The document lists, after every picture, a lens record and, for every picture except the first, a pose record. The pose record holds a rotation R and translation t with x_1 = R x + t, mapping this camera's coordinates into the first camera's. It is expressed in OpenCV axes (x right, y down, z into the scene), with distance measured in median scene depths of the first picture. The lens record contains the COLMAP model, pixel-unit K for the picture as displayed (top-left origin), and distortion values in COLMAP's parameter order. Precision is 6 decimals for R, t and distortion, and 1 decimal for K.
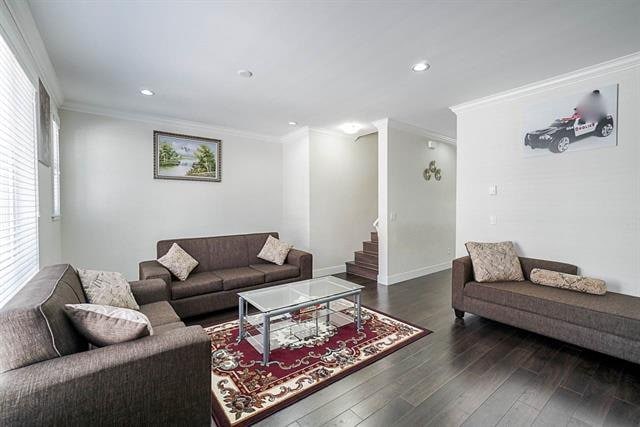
lens RADIAL K [[279.7, 0, 316.2], [0, 279.7, 212.0], [0, 0, 1]] dist [-0.002821, -0.000112]
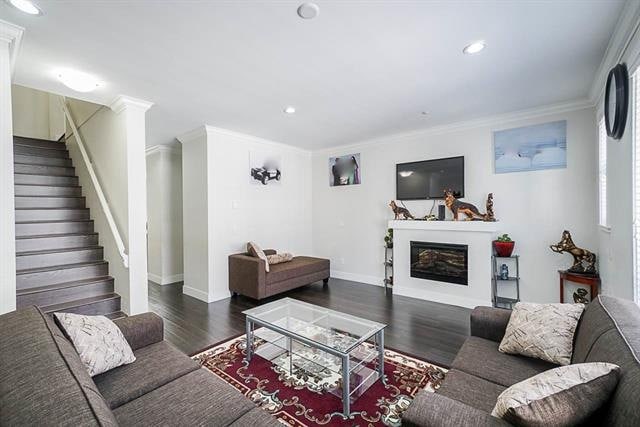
lens RADIAL K [[279.7, 0, 316.2], [0, 279.7, 212.0], [0, 0, 1]] dist [-0.002821, -0.000112]
pose [[-0.236251, 0.003923, 0.971684, -0.915150], [0.037735, 0.999275, 0.005141, -0.050484], [-0.970959, 0.037881, -0.236228, 1.213077]]
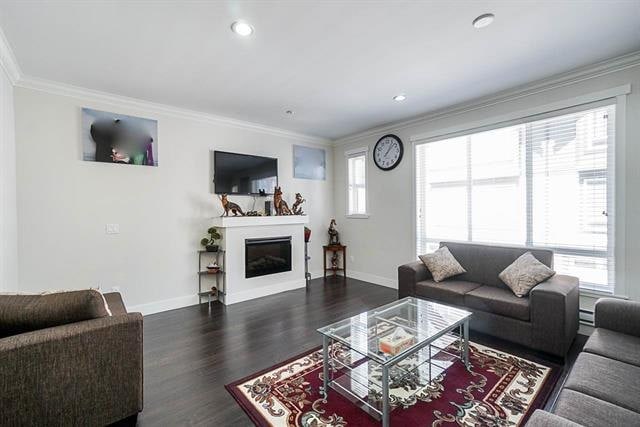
lens RADIAL K [[275.4, 0, 318.7], [0, 275.4, 211.1], [0, 0, 1]] dist [-0.001652, 0.000064]
pose [[-0.998410, 0.015423, -0.054223, 0.216105], [0.013636, 0.999357, 0.033166, -0.046837], [0.054700, 0.032374, -0.997978, 1.784717]]
